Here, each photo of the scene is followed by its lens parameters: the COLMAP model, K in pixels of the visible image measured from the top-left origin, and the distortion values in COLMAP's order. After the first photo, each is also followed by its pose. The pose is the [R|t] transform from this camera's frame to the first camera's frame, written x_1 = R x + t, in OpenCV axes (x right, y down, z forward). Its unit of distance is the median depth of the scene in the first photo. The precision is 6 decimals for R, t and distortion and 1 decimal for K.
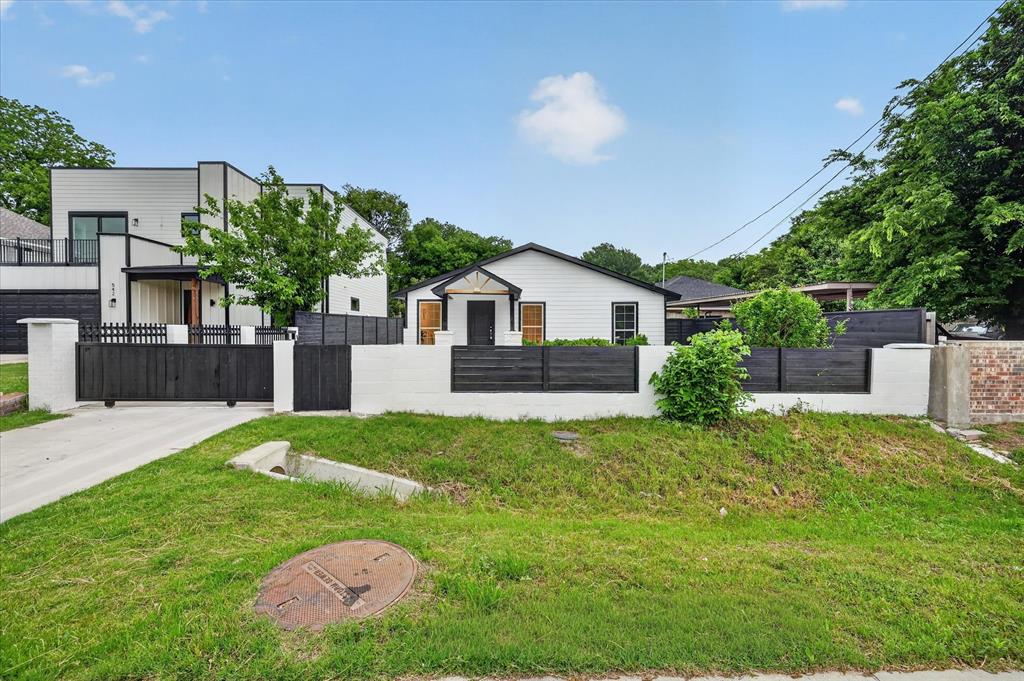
lens RADIAL K [[407.2, 0, 512.0], [0, 407.2, 338.3], [0, 0, 1]] dist [0.000204, 0.000060]
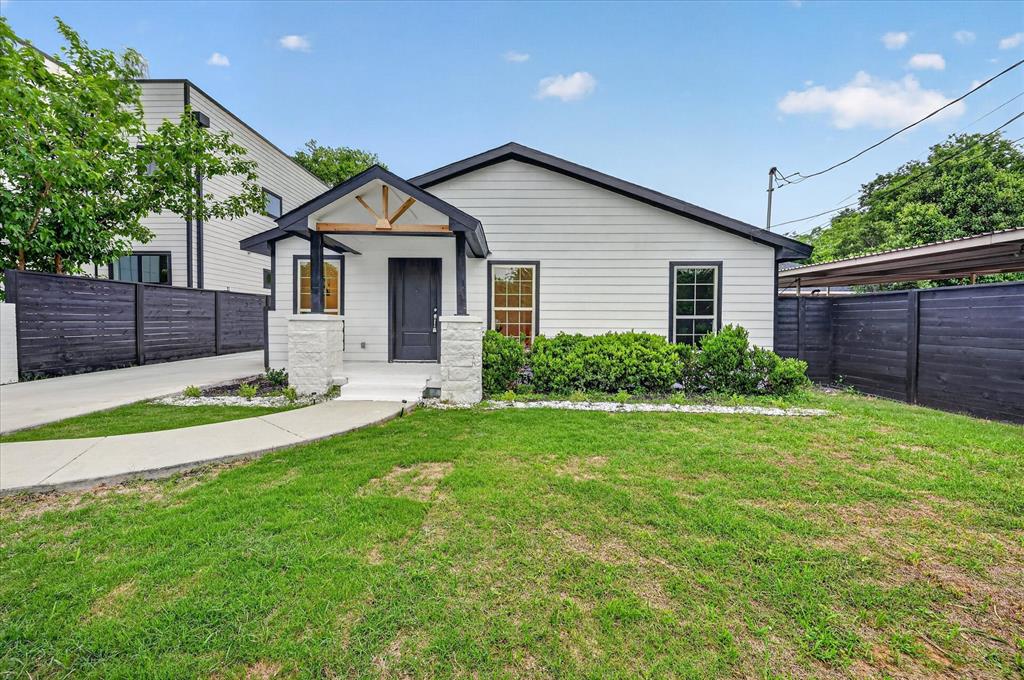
lens RADIAL K [[407.2, 0, 507.8], [0, 407.2, 337.5], [0, 0, 1]] dist [0.000204, 0.000060]
pose [[0.999159, 0.009375, -0.039913, 0.063113], [-0.008838, 0.999868, 0.013611, 0.000521], [0.040036, -0.013247, 0.999110, 0.479028]]
